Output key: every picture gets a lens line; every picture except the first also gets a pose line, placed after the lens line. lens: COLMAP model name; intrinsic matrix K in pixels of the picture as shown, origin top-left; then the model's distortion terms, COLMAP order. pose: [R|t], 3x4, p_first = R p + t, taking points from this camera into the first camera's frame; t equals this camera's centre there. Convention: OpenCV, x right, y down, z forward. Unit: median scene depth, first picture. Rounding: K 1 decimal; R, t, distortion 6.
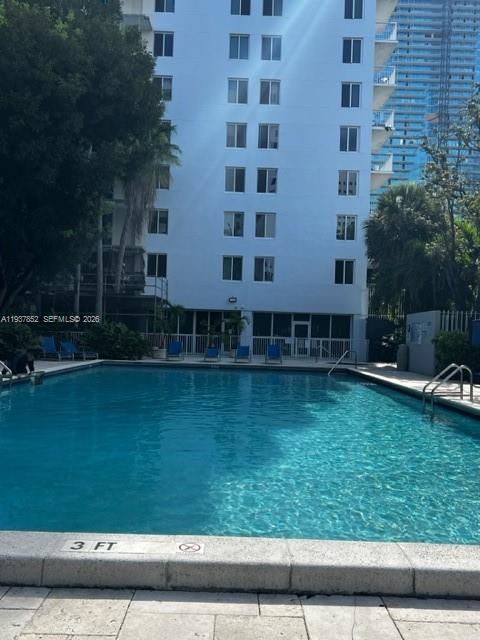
lens RADIAL K [[578.3, 0, 238.0], [0, 578.3, 334.0], [0, 0, 1]] dist [0.012668, 0.005767]
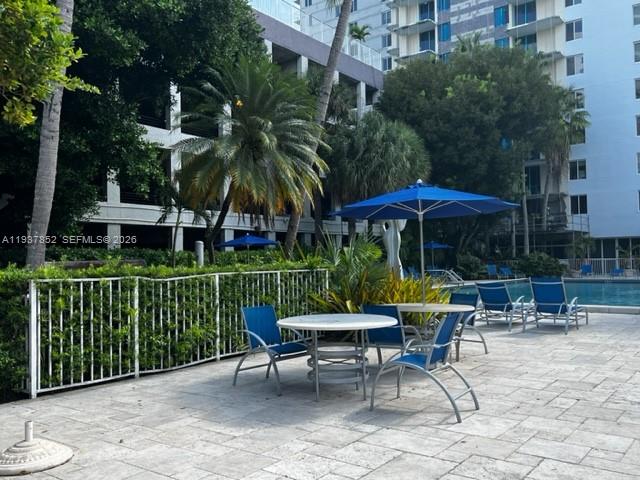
lens RADIAL K [[580.4, 0, 322.1], [0, 580.4, 253.6], [0, 0, 1]] dist [-0.001045, -0.006256]
pose [[0.799565, -0.057298, -0.597839, 0.178689], [0.046688, 0.998356, -0.033243, 0.003708], [0.598761, -0.001332, 0.800926, -0.379374]]
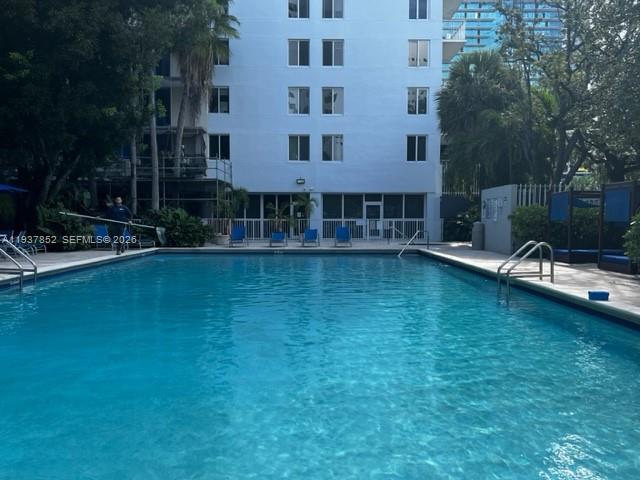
lens RADIAL K [[580.4, 0, 322.1], [0, 580.4, 253.6], [0, 0, 1]] dist [-0.001045, -0.006256]
pose [[0.999512, -0.029943, 0.008861, 0.016069], [0.029354, 0.997736, 0.060505, 0.003370], [-0.010653, -0.060216, 0.998129, 0.043011]]
